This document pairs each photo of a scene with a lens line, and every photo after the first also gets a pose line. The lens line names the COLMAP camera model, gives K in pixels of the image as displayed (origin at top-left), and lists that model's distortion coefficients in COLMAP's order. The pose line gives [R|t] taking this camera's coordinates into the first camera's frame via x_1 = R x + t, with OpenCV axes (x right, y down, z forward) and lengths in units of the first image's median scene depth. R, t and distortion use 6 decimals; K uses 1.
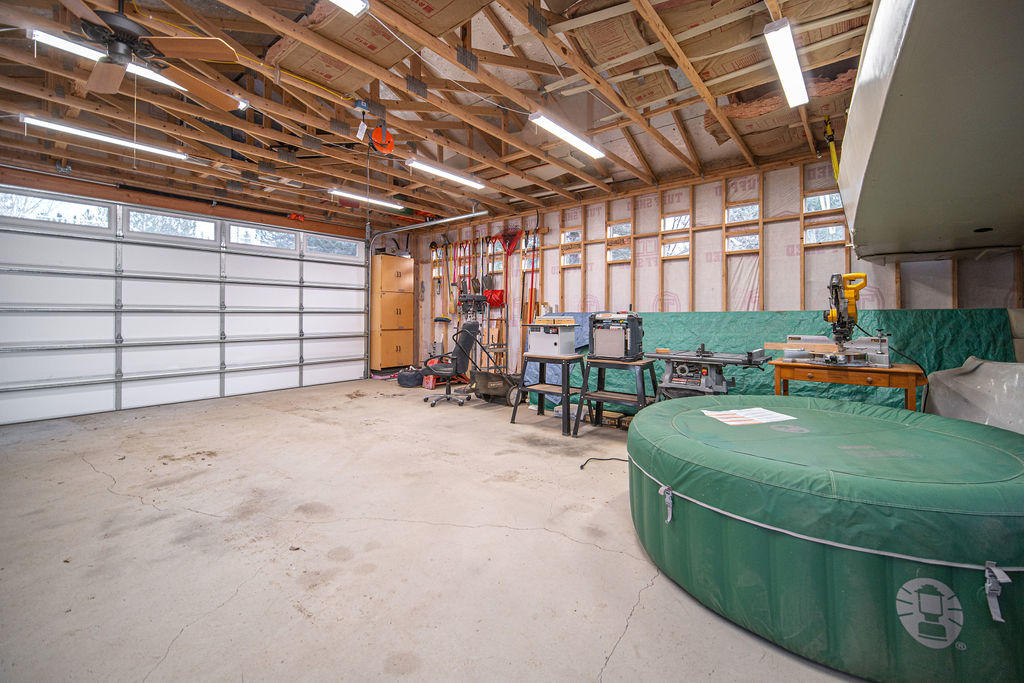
lens RADIAL K [[415.3, 0, 513.9], [0, 415.3, 315.0], [0, 0, 1]] dist [0.001566, 0.000358]
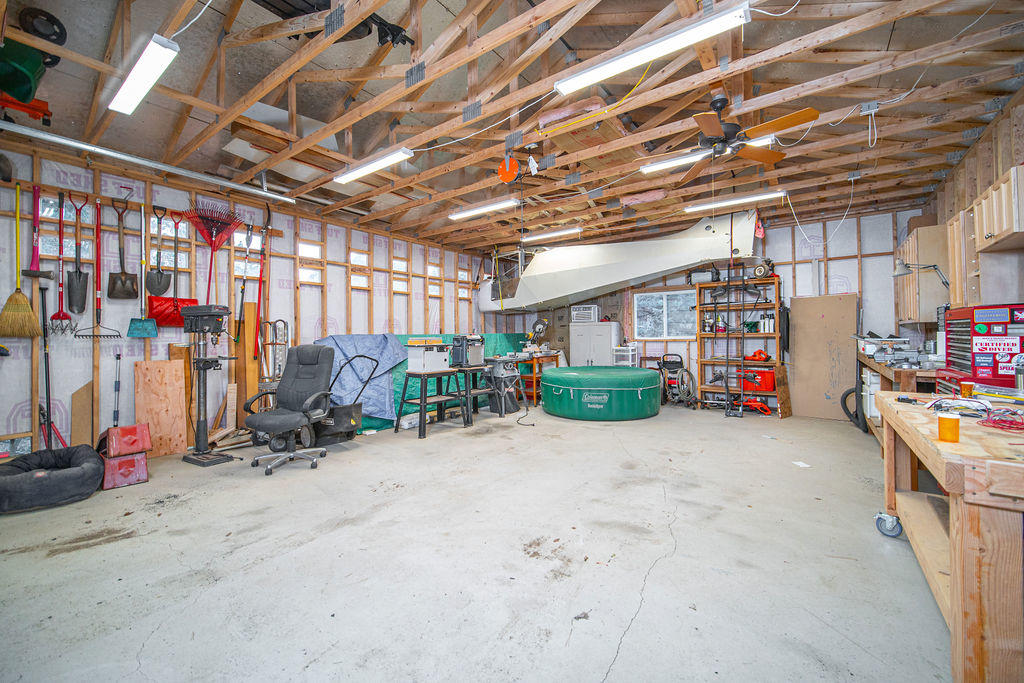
lens RADIAL K [[418.9, 0, 512.0], [0, 418.9, 341.5], [0, 0, 1]] dist [0.000055, 0.000102]
pose [[-0.054500, -0.010968, 0.998454, -1.565435], [0.010541, 0.999878, 0.011559, 0.004967], [-0.998458, 0.011155, -0.054378, 1.204729]]
